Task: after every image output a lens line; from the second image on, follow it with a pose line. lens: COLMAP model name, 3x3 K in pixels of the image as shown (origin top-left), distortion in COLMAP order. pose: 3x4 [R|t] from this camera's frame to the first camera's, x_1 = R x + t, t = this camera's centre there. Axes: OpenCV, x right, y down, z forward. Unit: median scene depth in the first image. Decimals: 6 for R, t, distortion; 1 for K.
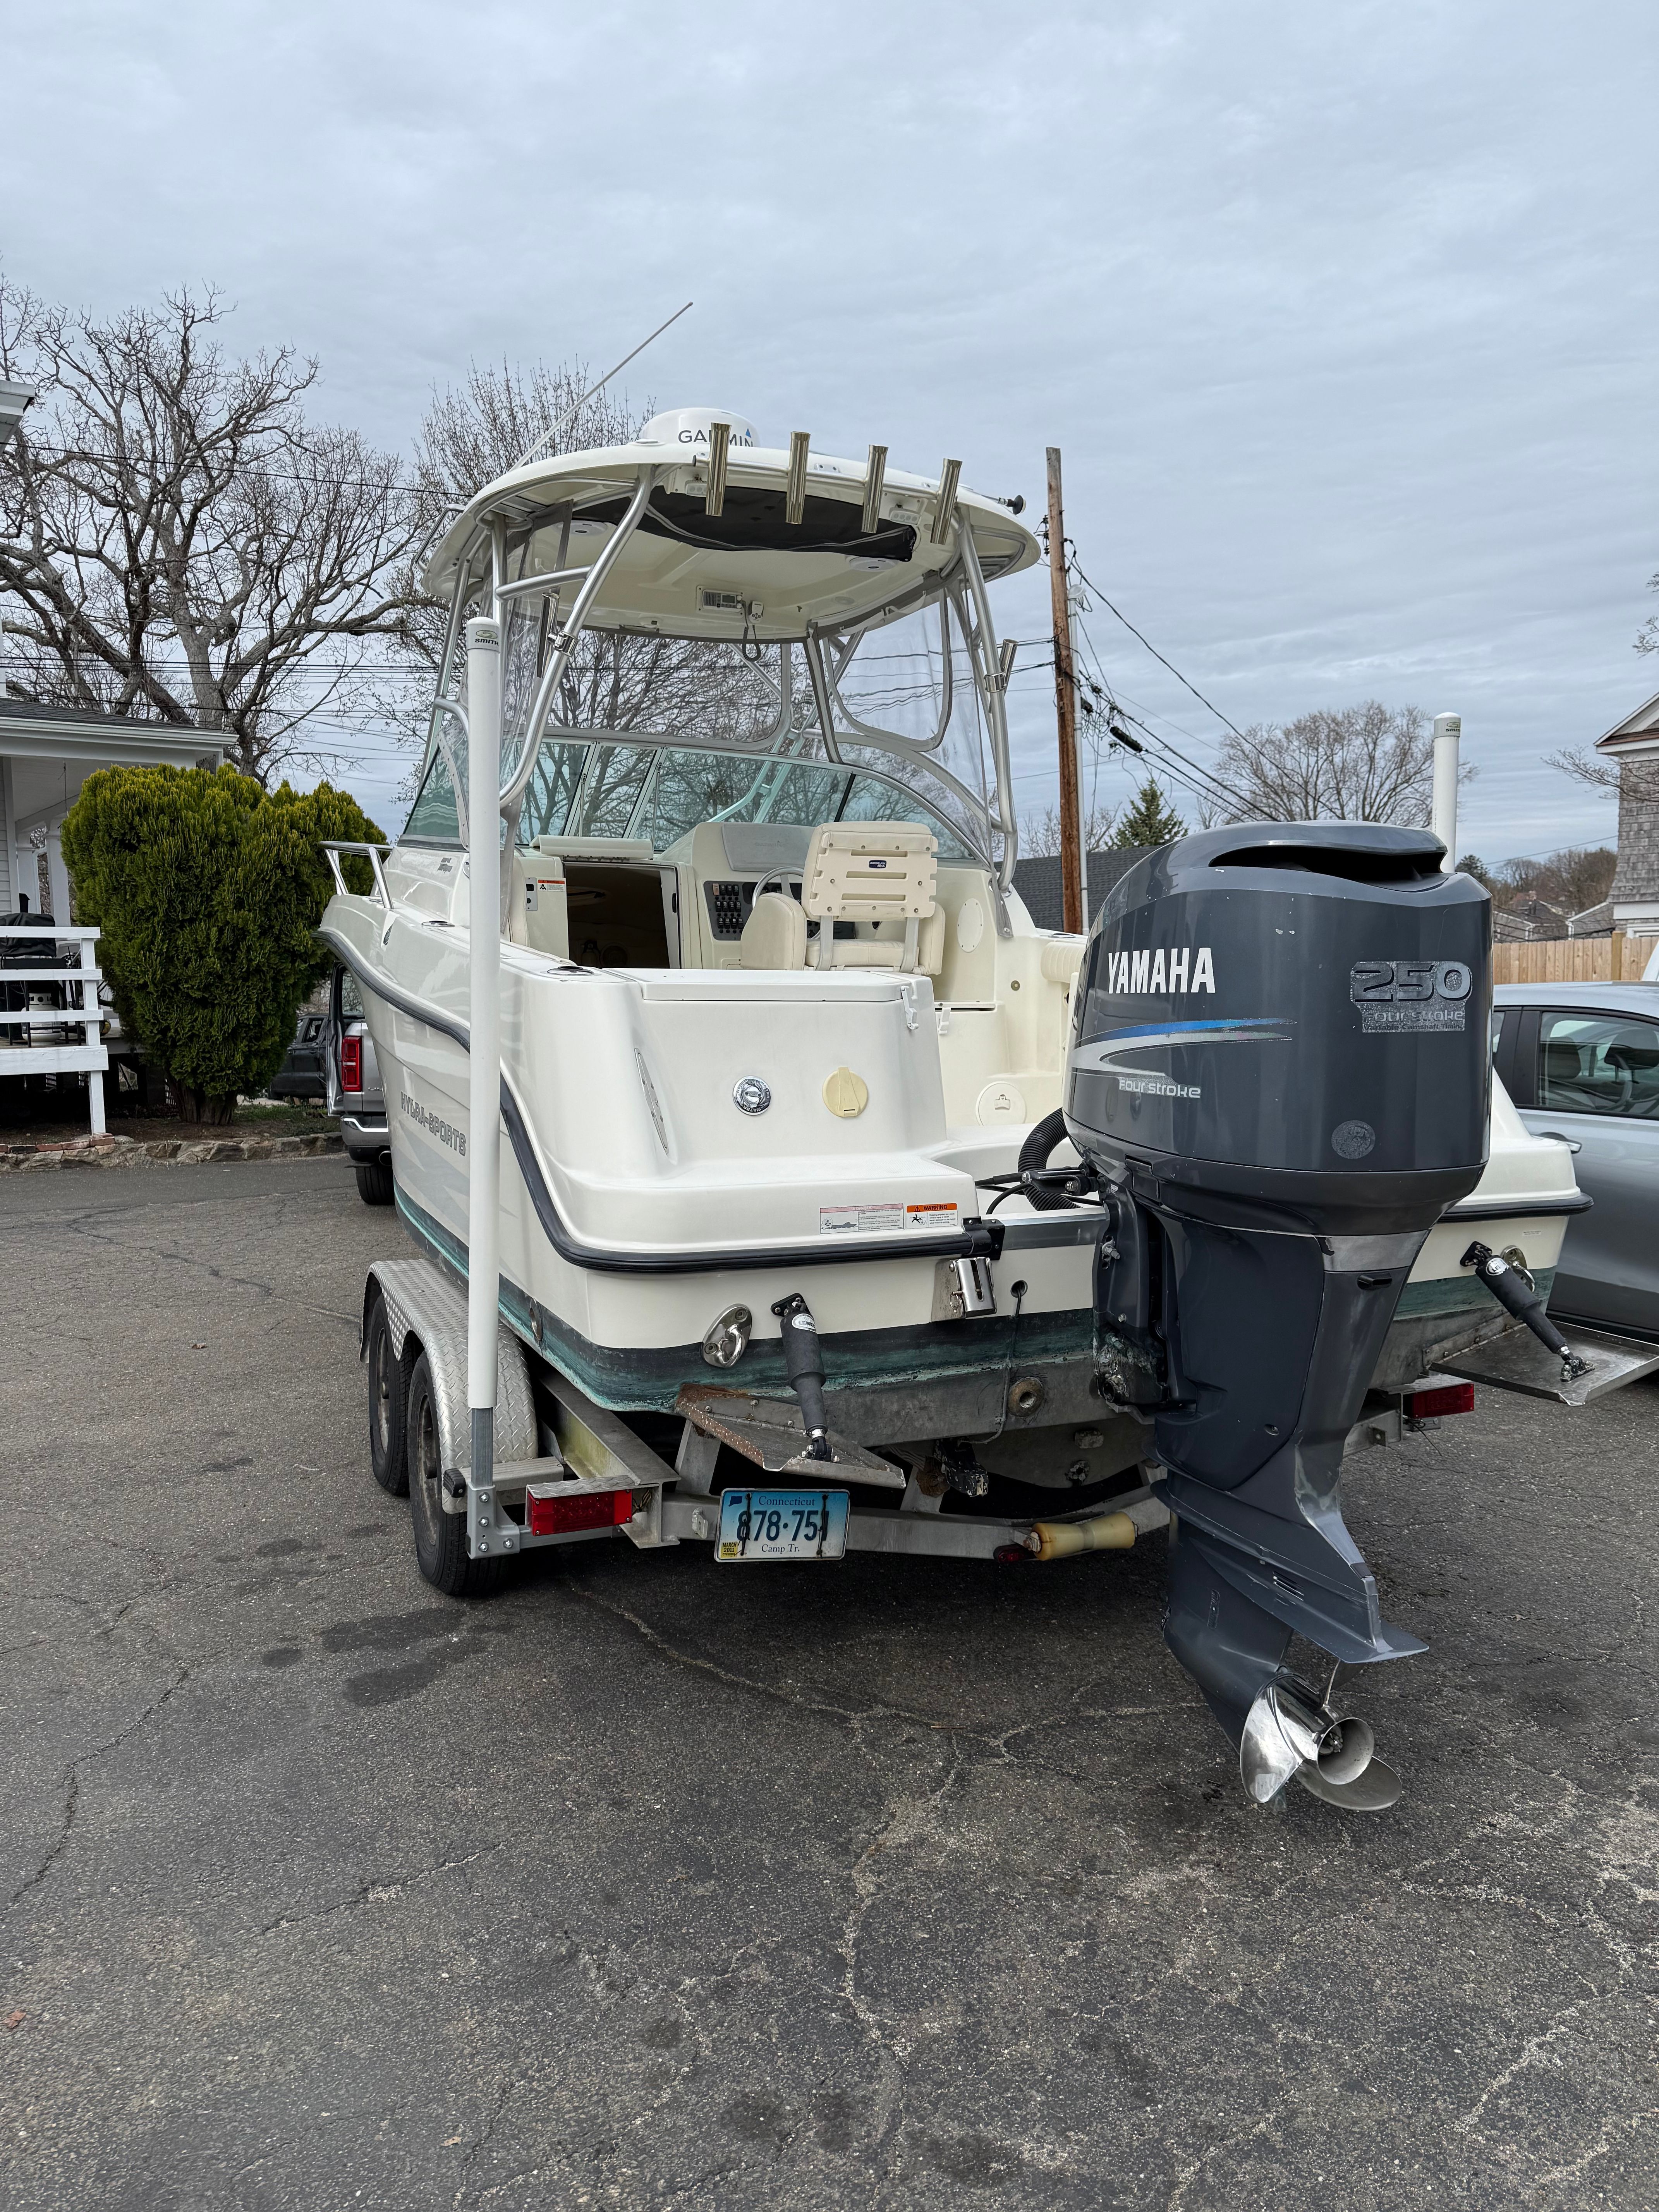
lens RADIAL K [[1581.7, 0, 802.1], [0, 1581.7, 1101.7], [0, 0, 1]] dist [0.149972, -0.237199]
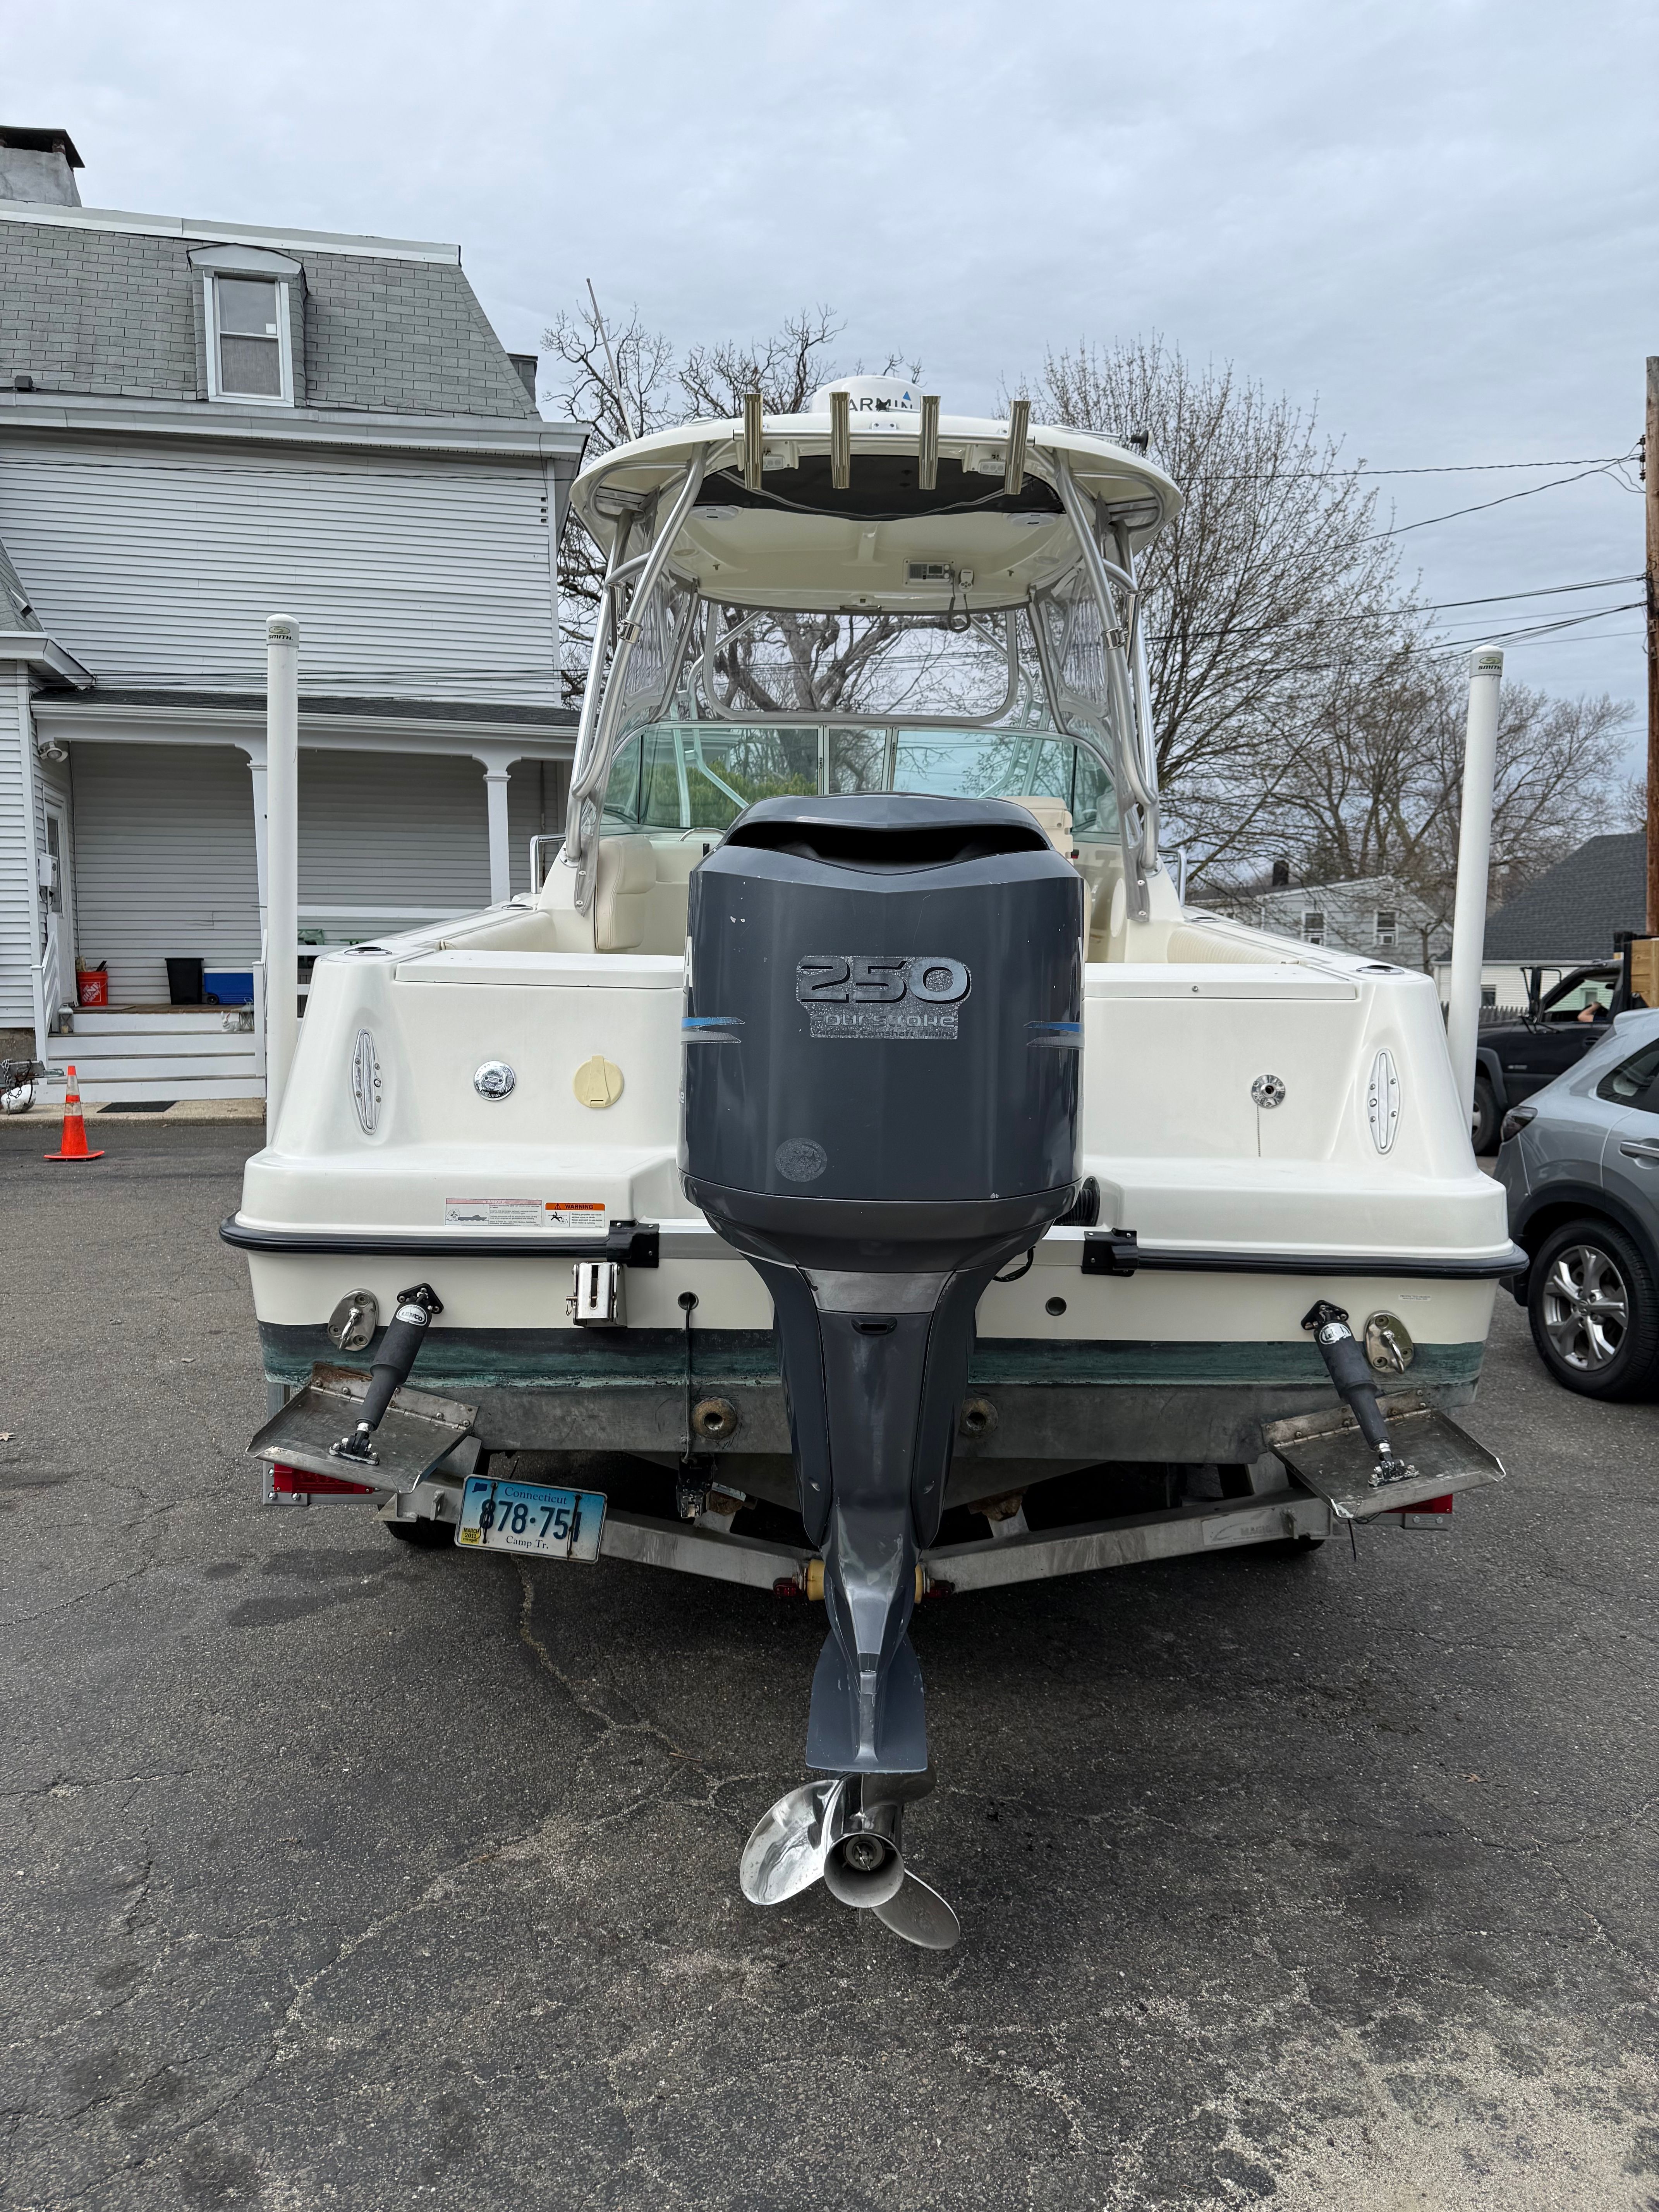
lens RADIAL K [[1577.4, 0, 812.6], [0, 1577.4, 1095.3], [0, 0, 1]] dist [0.110111, -0.156929]
pose [[0.921015, 0.049340, -0.386389, 0.540093], [-0.046299, 0.998780, 0.017178, -0.021009], [0.386765, 0.002068, 0.922176, 0.172401]]
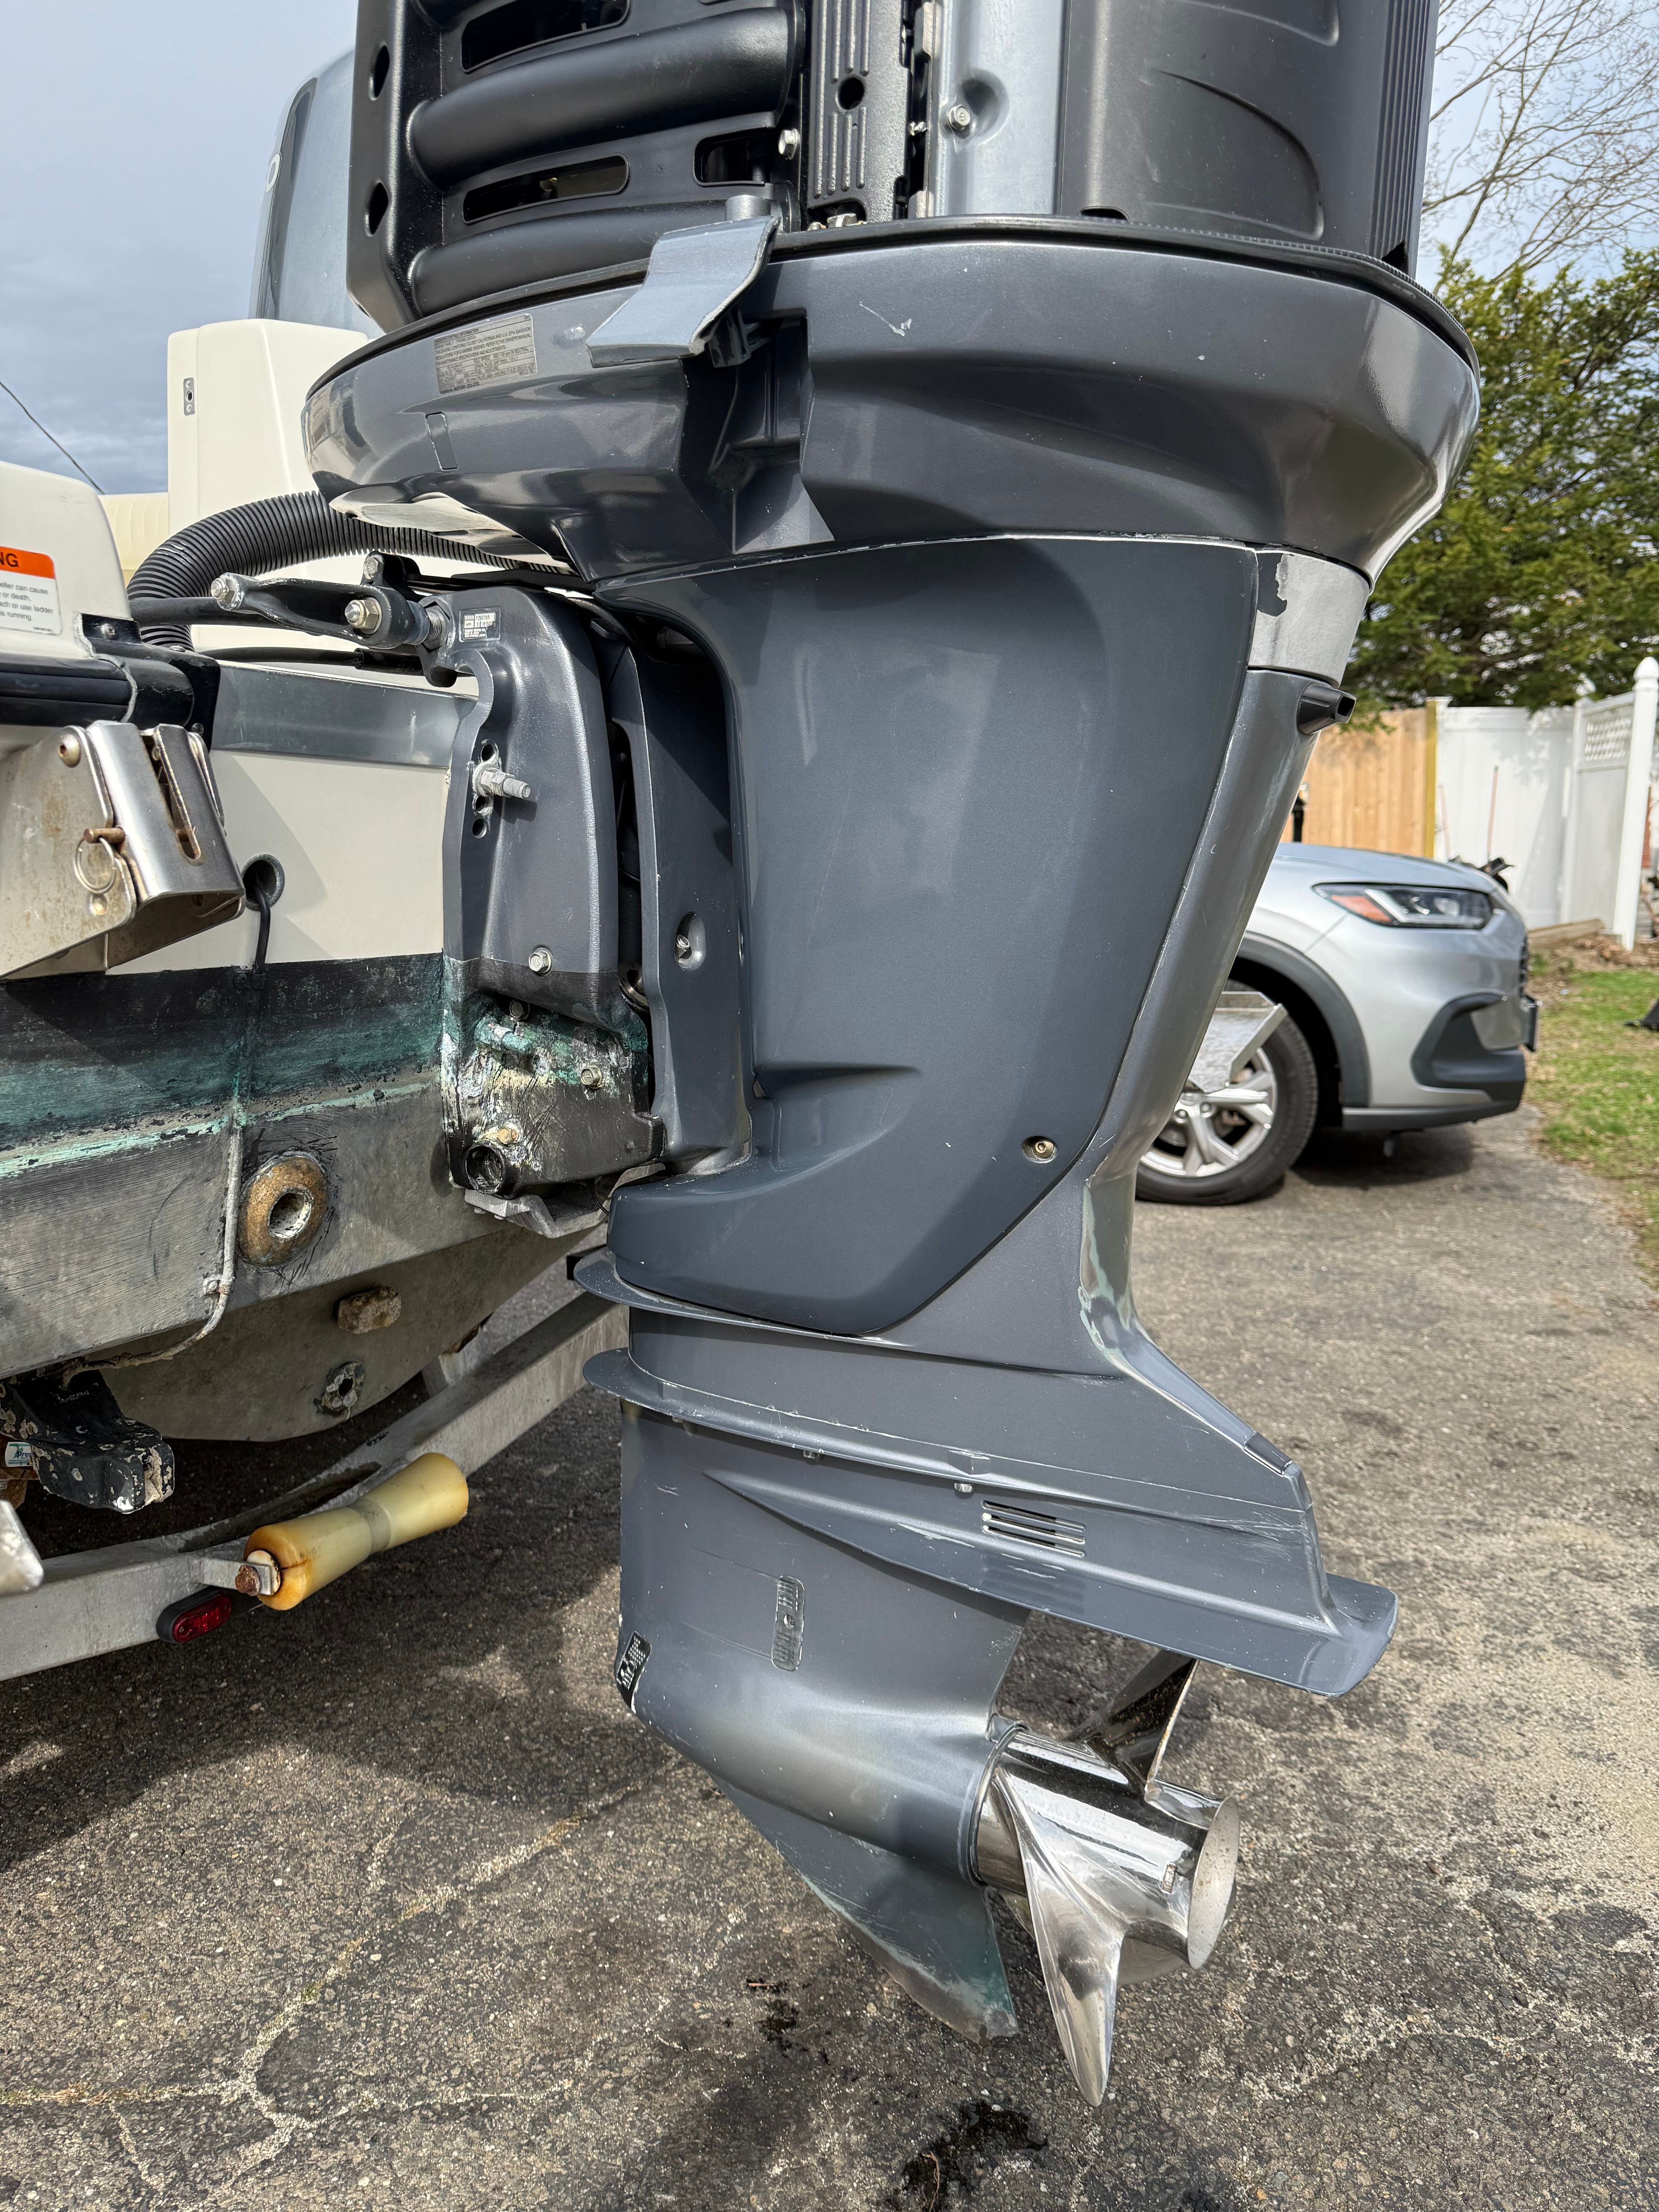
lens RADIAL K [[1576.2, 0, 829.5], [0, 1576.2, 1106.0], [0, 0, 1]] dist [0.034742, -0.054402]
pose [[0.785901, -0.096995, 0.610698, 0.021675], [0.057964, 0.994828, 0.083411, 0.139823], [-0.615630, -0.030154, 0.787458, 0.645300]]
